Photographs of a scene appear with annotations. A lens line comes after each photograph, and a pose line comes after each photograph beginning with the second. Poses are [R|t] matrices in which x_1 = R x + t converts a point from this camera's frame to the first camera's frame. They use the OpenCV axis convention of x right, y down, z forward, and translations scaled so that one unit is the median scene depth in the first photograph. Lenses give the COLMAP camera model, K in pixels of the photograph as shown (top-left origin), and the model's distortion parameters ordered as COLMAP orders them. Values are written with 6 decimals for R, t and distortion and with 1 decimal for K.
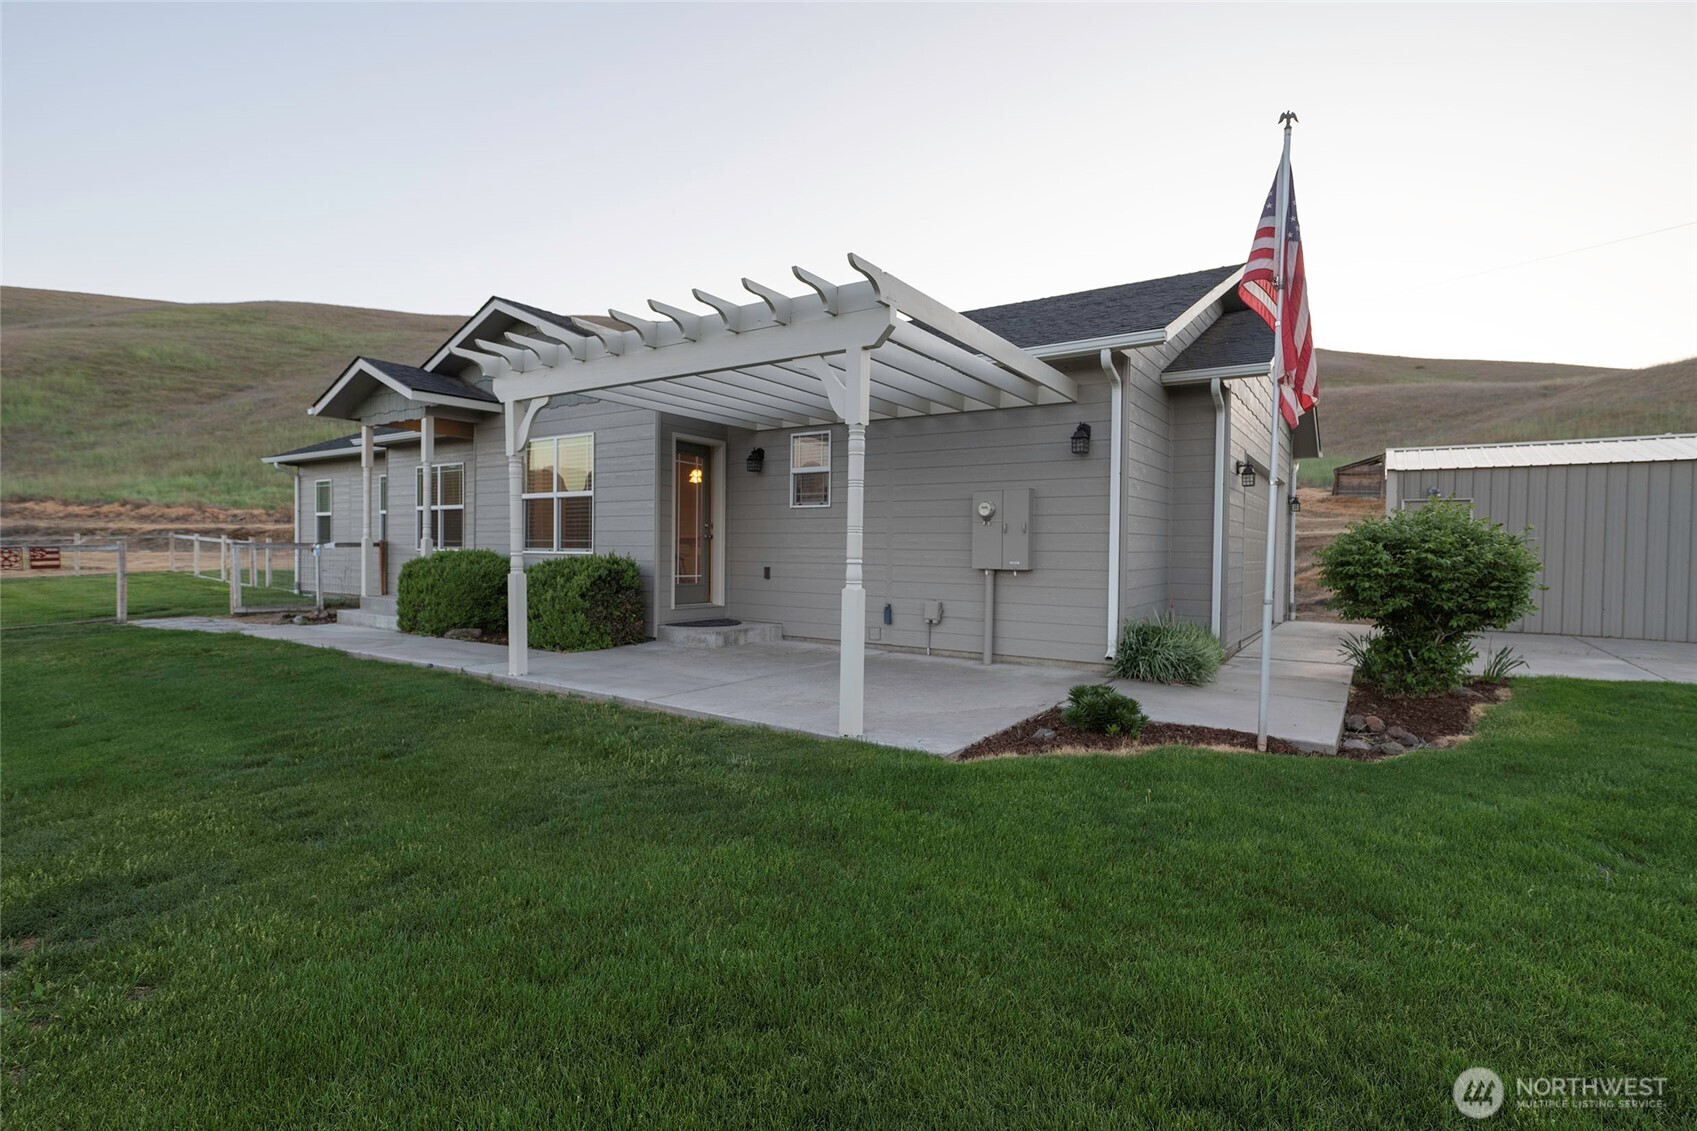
lens RADIAL K [[816.1, 0, 848.5], [0, 816.1, 565.5], [0, 0, 1]] dist [0.002709, 0.000261]
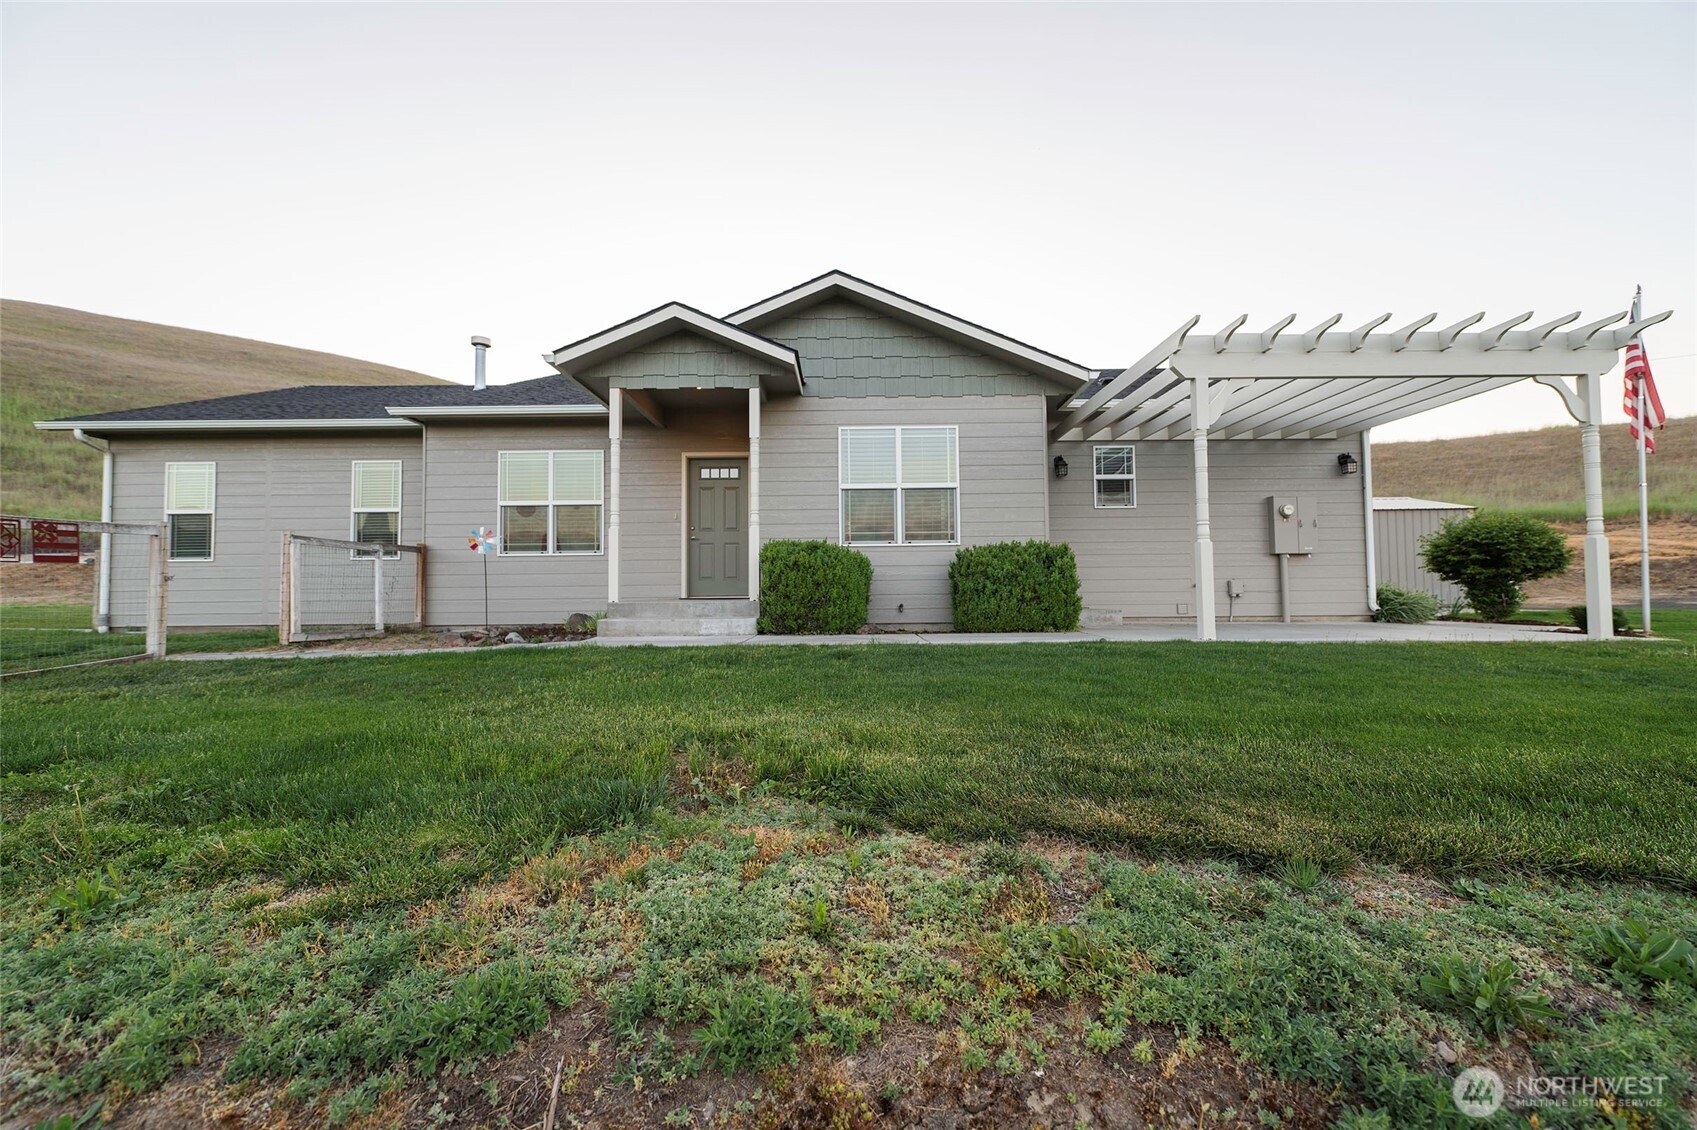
lens RADIAL K [[663.4, 0, 848.5], [0, 663.4, 565.0], [0, 0, 1]] dist [0.001924, 0.000002]
pose [[0.832664, 0.000506, 0.553778, -0.146345], [0.027871, 0.998694, -0.042819, 0.006980], [-0.553077, 0.051088, 0.831562, 0.065701]]
